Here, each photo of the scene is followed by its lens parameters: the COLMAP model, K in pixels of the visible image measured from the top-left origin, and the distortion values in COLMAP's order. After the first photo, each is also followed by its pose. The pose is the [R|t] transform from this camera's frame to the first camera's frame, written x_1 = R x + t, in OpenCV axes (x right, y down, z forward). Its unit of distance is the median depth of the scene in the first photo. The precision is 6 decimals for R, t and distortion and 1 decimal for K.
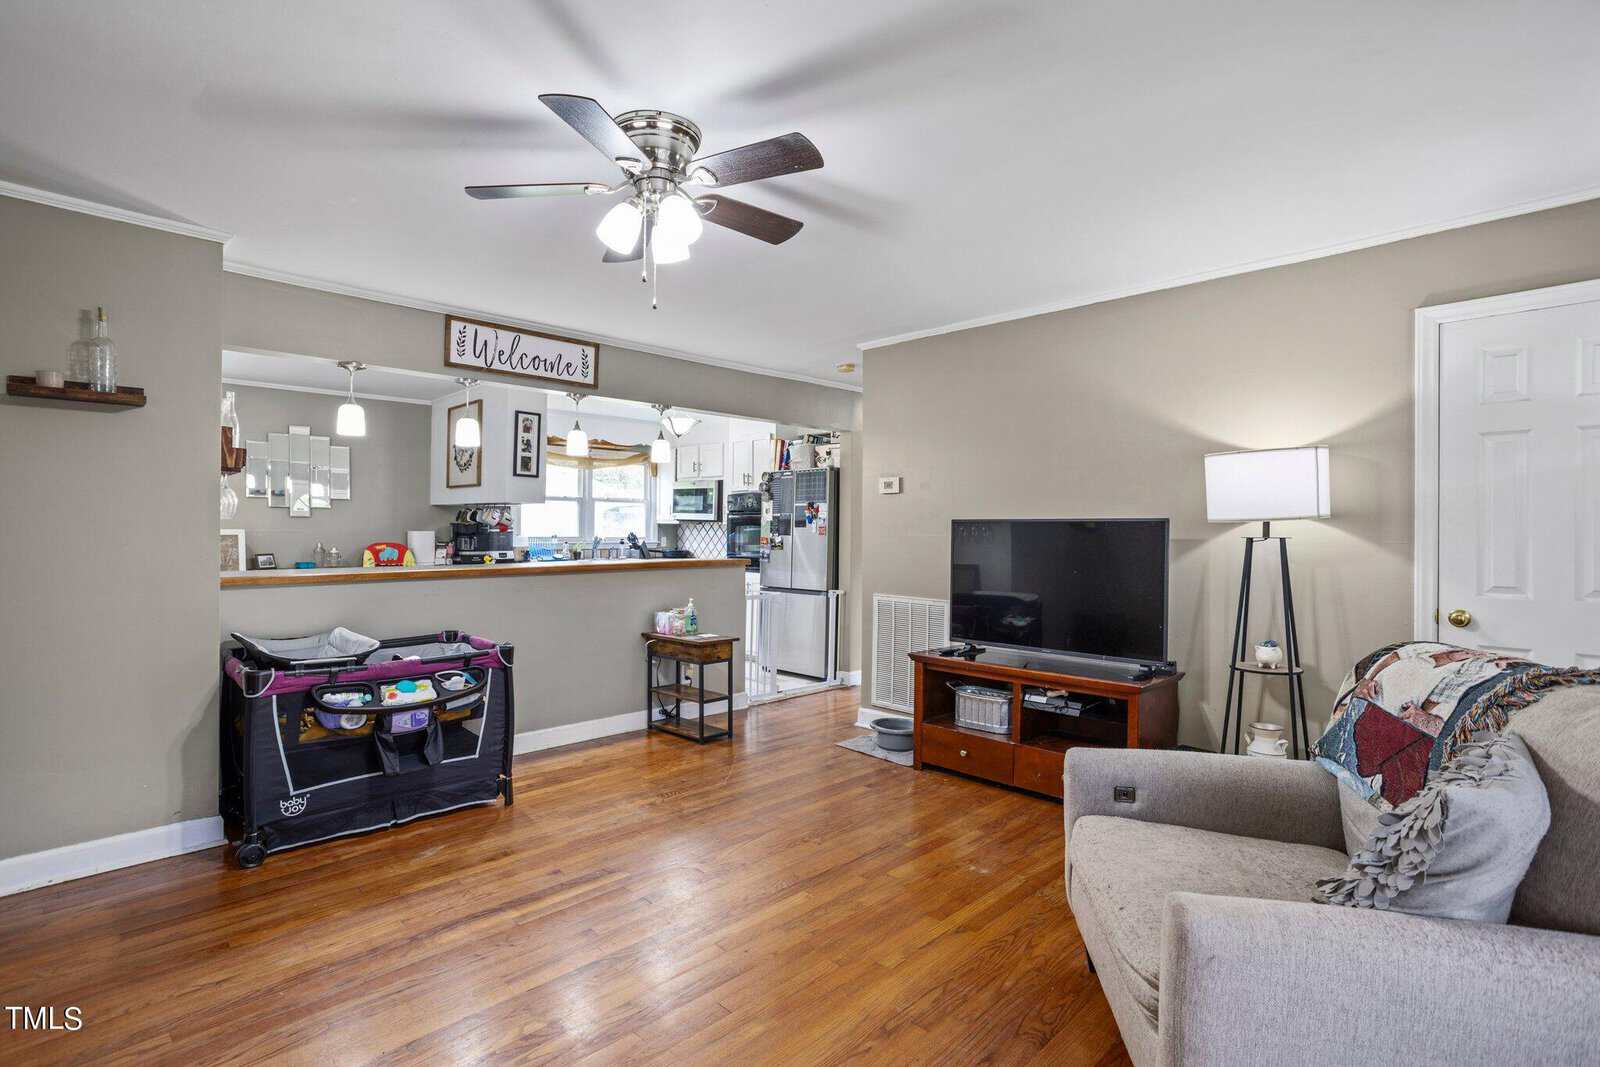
lens RADIAL K [[774.6, 0, 787.7], [0, 774.6, 529.2], [0, 0, 1]] dist [-0.026521, 0.002218]
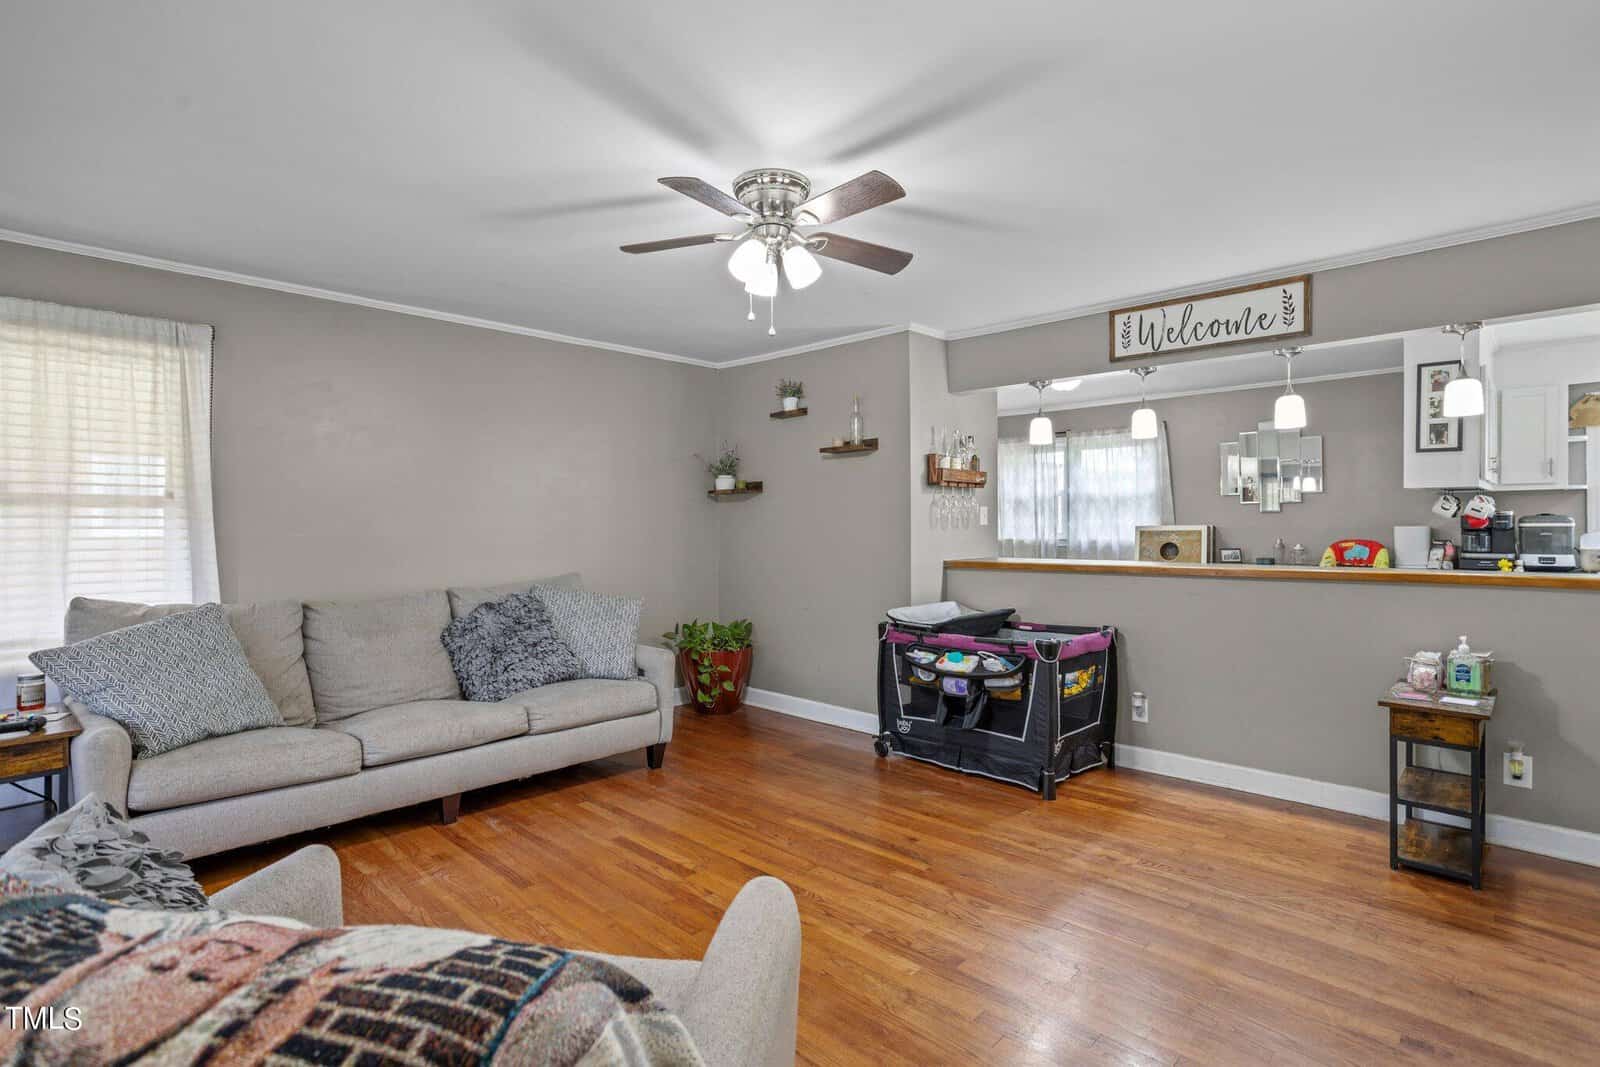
lens RADIAL K [[774.6, 0, 791.4], [0, 774.6, 525.5], [0, 0, 1]] dist [-0.026521, 0.002218]
pose [[0.028239, -0.004105, -0.999593, 0.536421], [0.005490, 0.999977, -0.003951, 0.001997], [0.999586, -0.005377, 0.028261, 0.541949]]
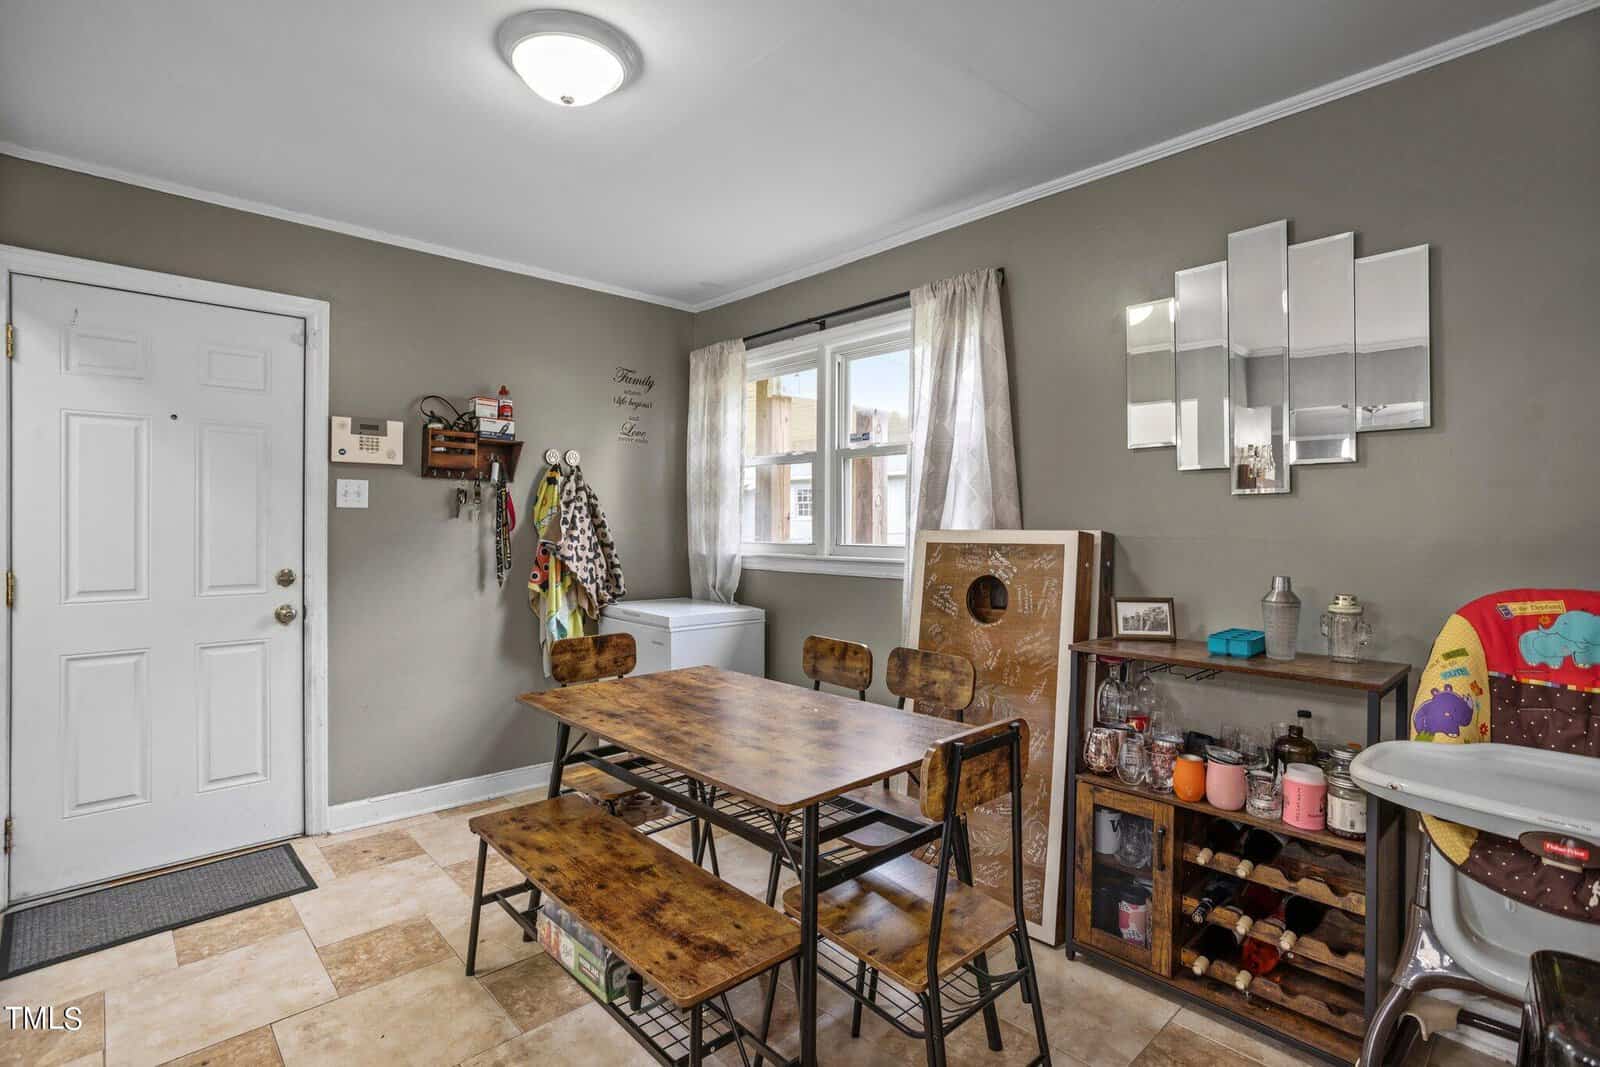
lens RADIAL K [[774.6, 0, 799.7], [0, 774.6, 526.8], [0, 0, 1]] dist [-0.026521, 0.002218]
pose [[-0.038877, -0.003265, -0.999239, -0.466137], [-0.002719, 0.999991, -0.003161, -0.000090], [0.999240, 0.002594, -0.038886, 1.267379]]
